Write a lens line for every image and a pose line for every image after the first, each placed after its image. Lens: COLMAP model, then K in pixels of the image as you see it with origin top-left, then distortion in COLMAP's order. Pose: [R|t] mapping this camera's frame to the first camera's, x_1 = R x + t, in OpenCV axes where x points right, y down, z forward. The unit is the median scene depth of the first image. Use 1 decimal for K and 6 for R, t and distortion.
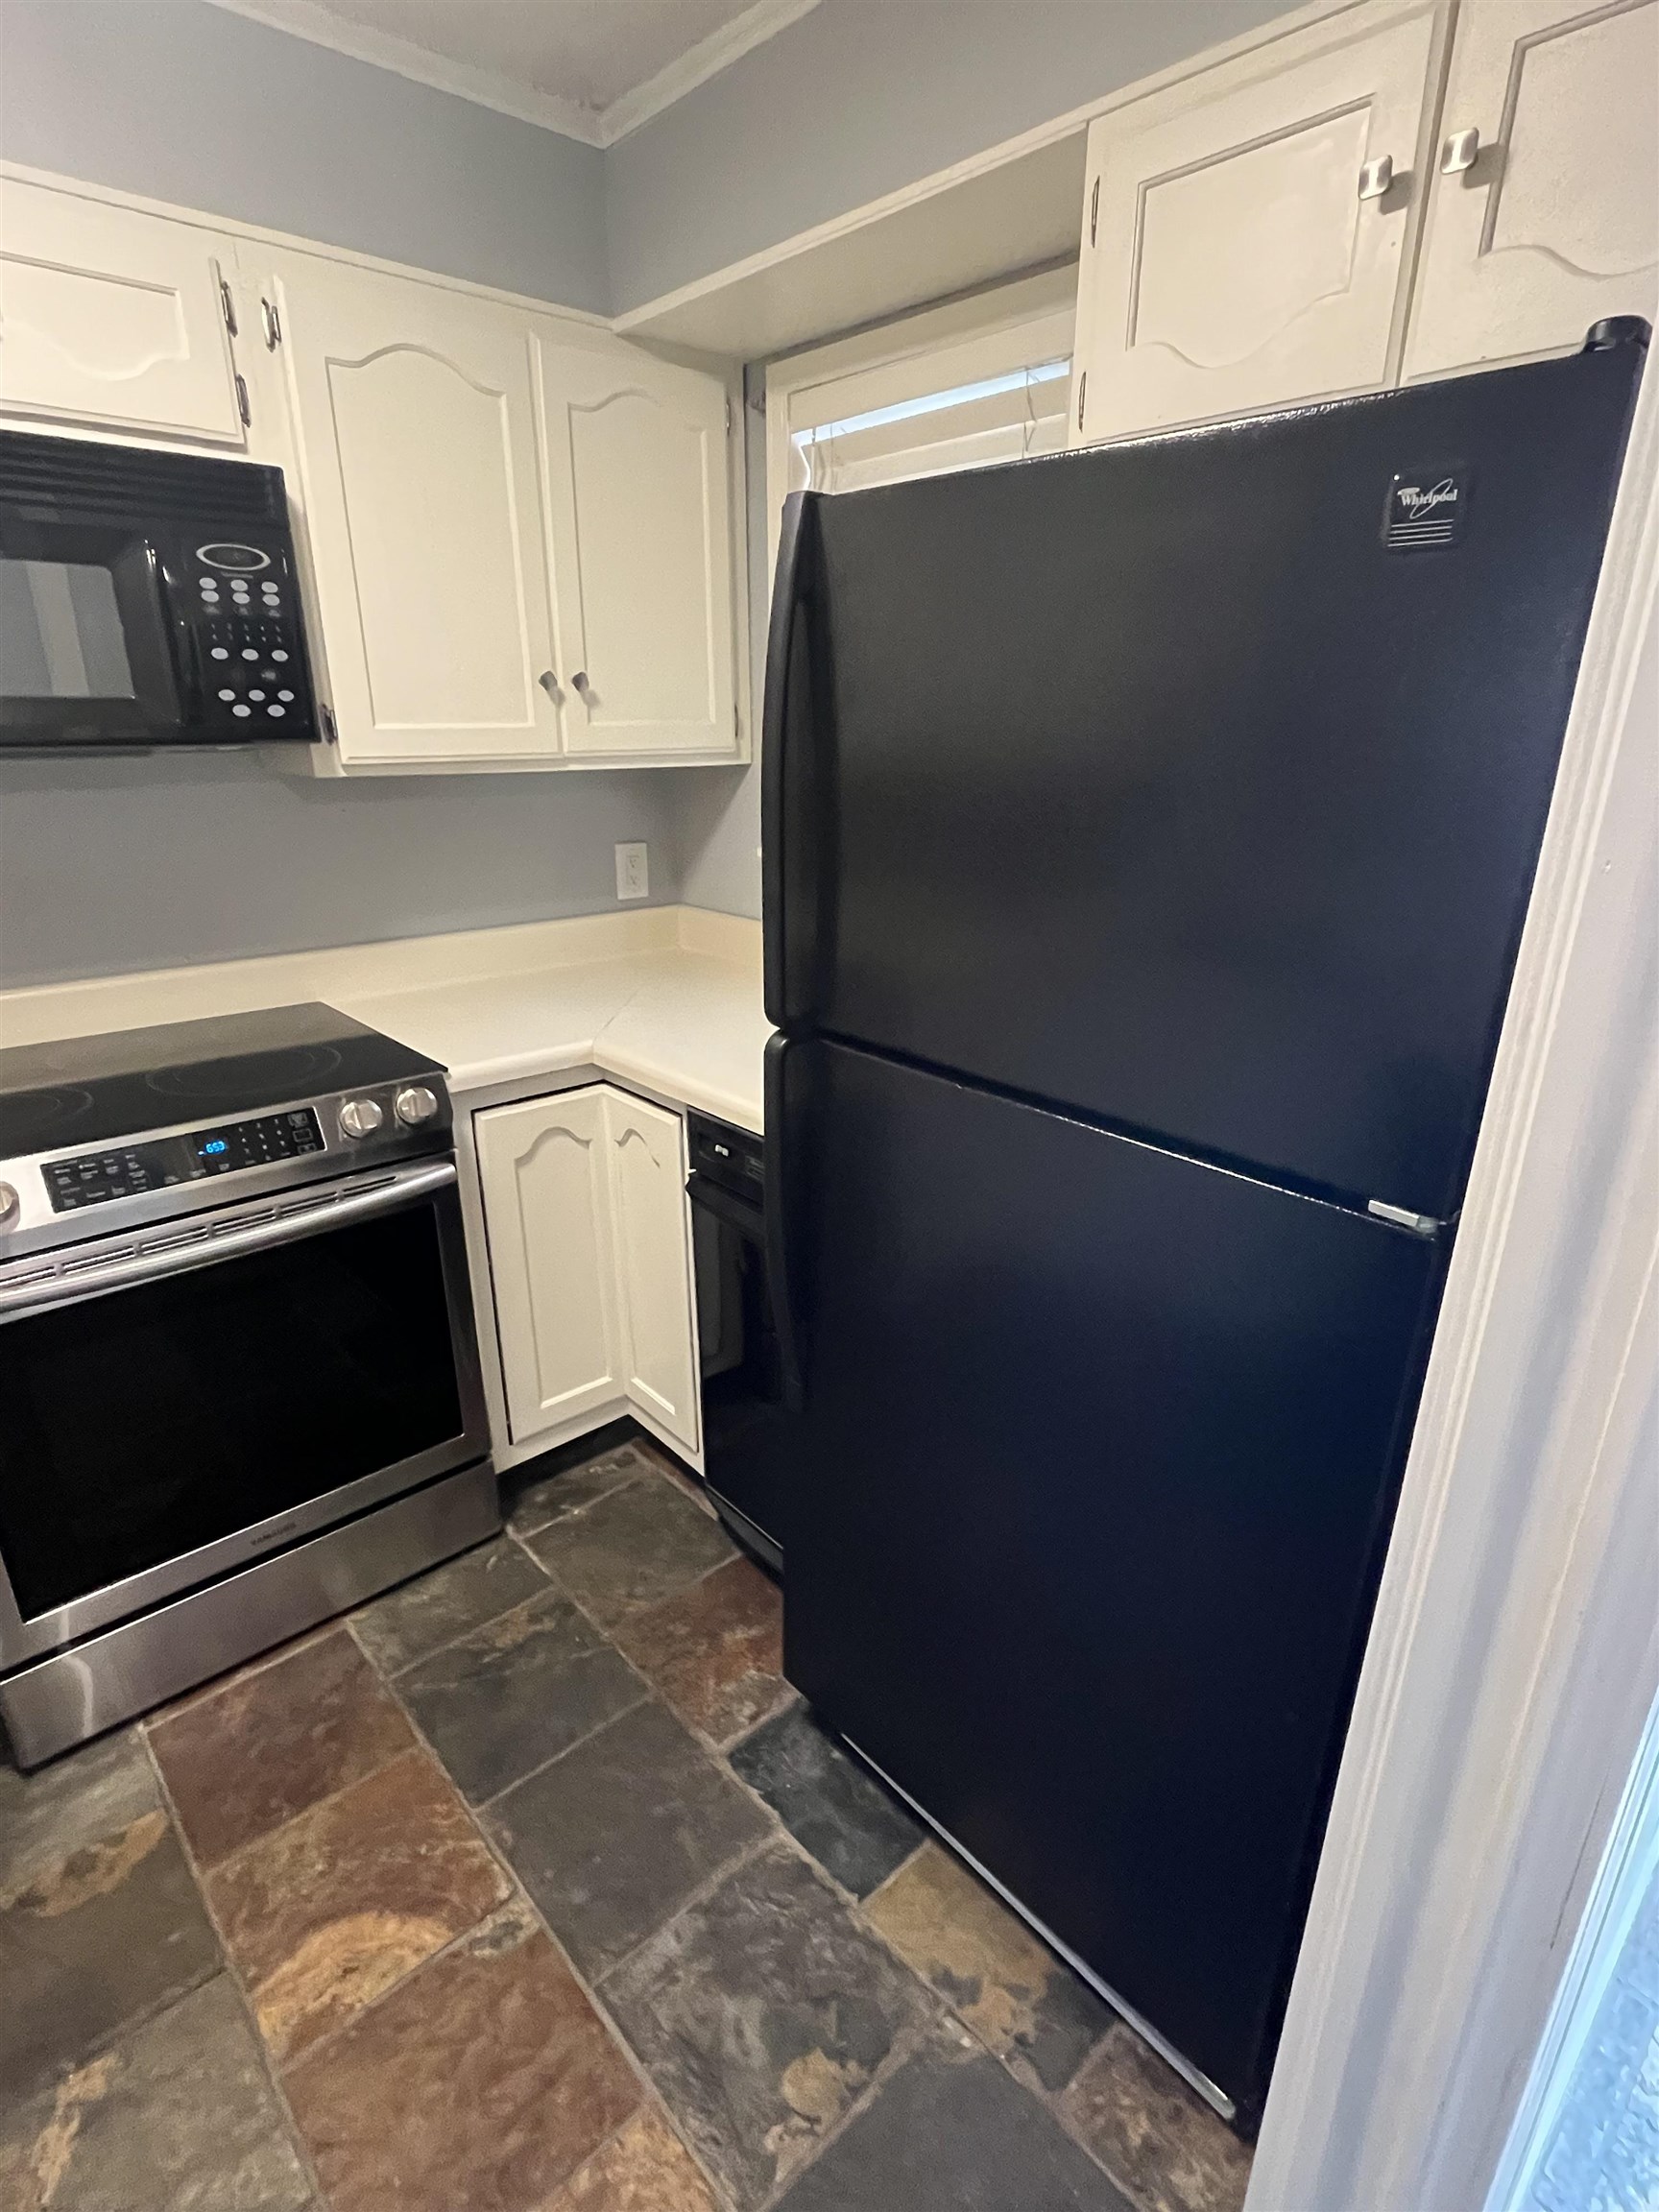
lens RADIAL K [[1105.8, 0, 840.8], [0, 1105.8, 1109.7], [0, 0, 1]] dist [-0.003104, -0.000232]
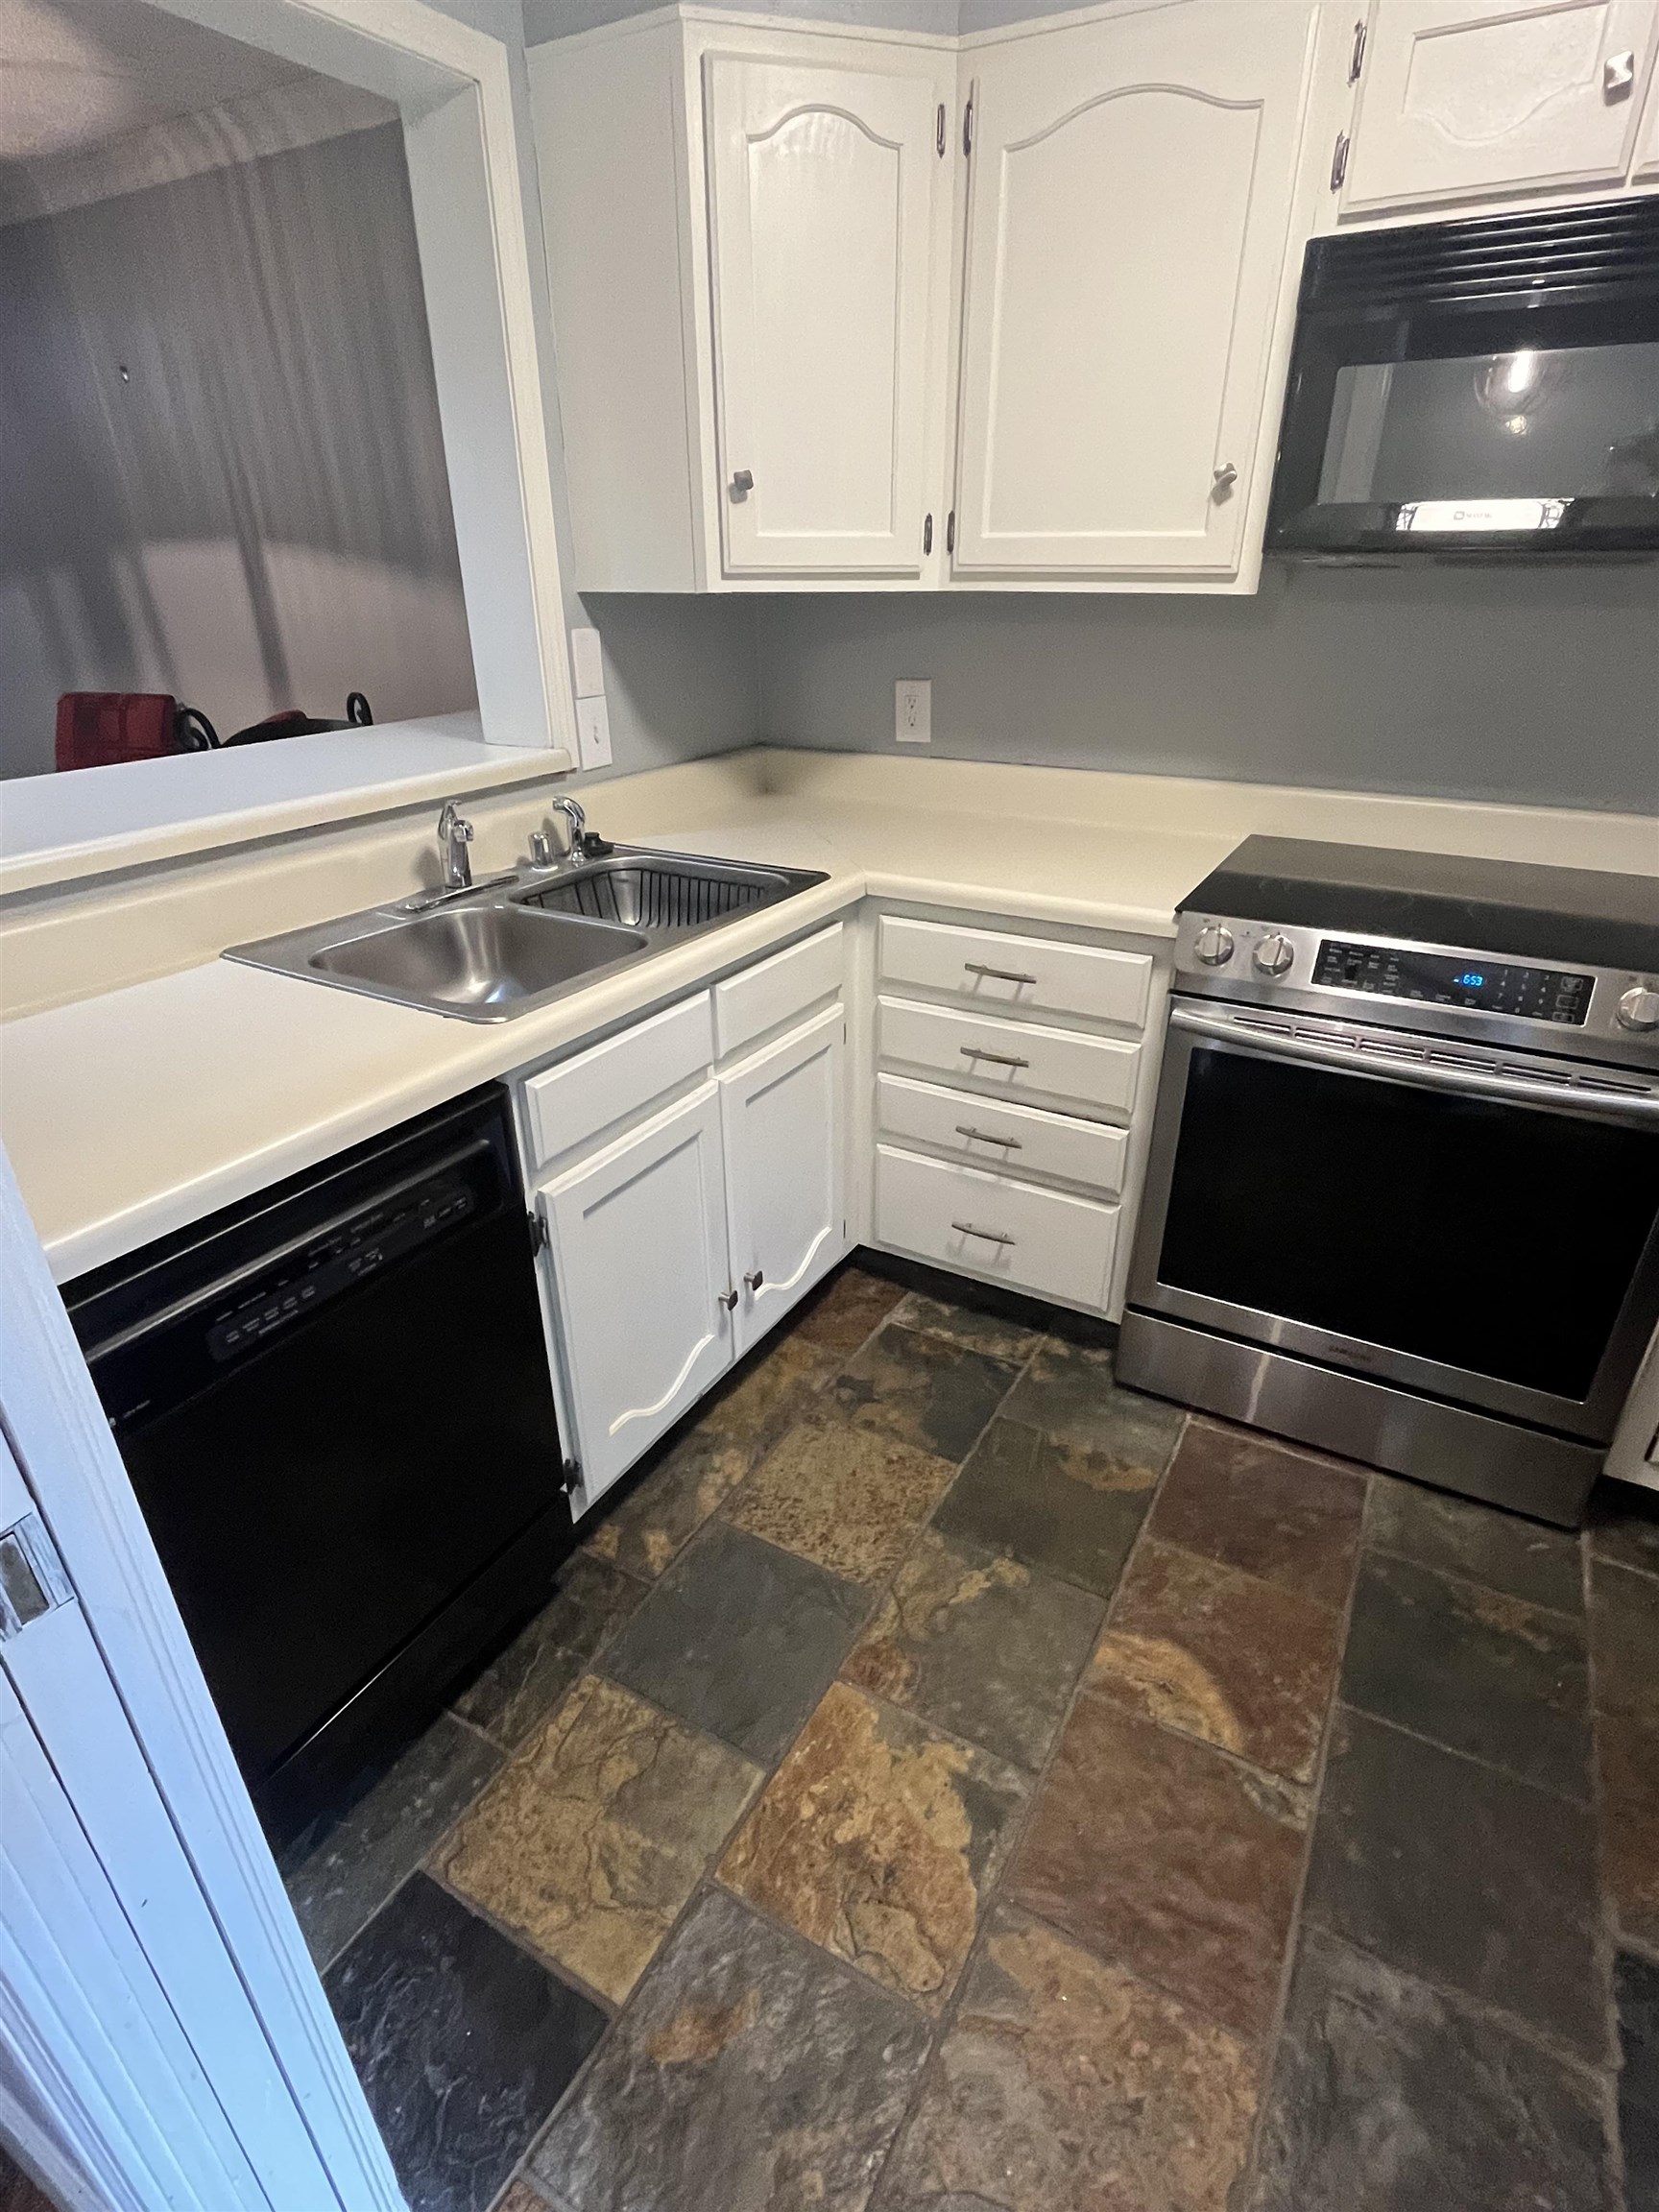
lens RADIAL K [[1105.8, 0, 831.8], [0, 1105.8, 1108.3], [0, 0, 1]] dist [-0.003104, -0.000232]
pose [[0.303891, 0.412181, -0.858928, 0.138130], [-0.315233, 0.894285, 0.317619, 0.003867], [0.899043, 0.174241, 0.401698, 0.114092]]
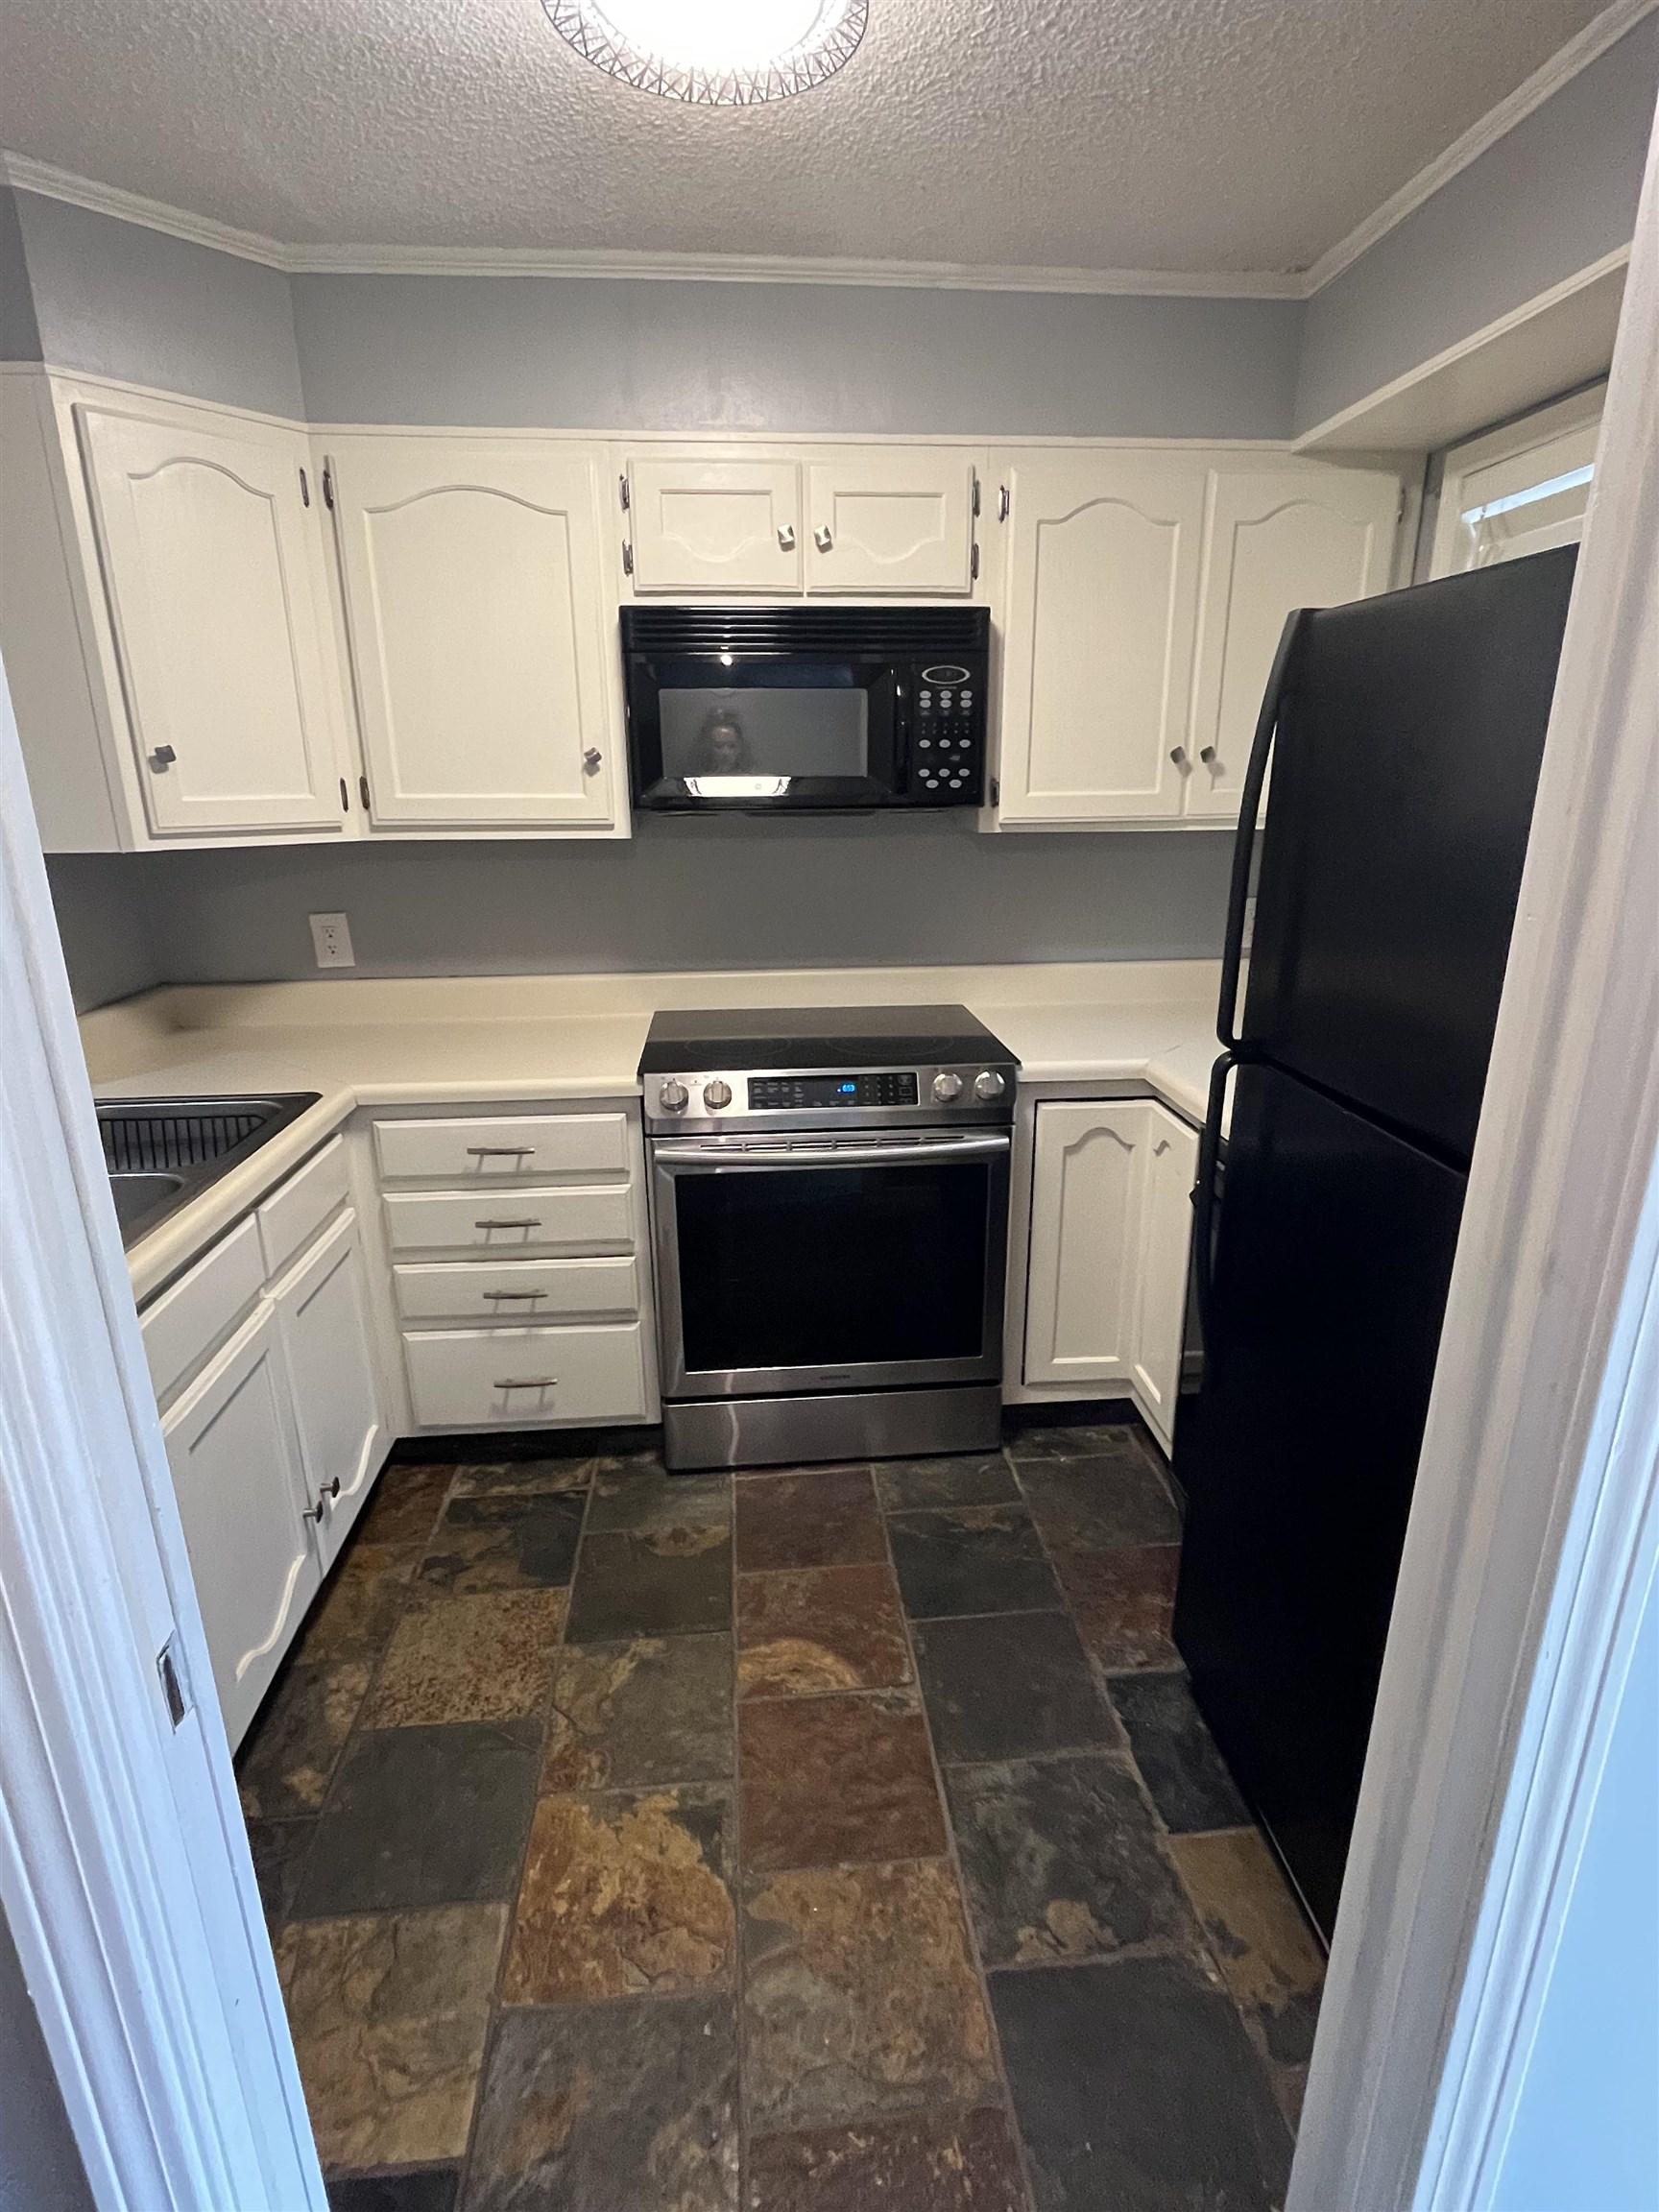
lens RADIAL K [[1105.8, 0, 830.3], [0, 1105.8, 1103.5], [0, 0, 1]] dist [-0.003104, -0.000232]
pose [[0.792966, 0.162708, -0.587138, 0.237919], [-0.193510, 0.981042, 0.010519, 0.041296], [0.577718, 0.105276, 0.809419, -0.151078]]
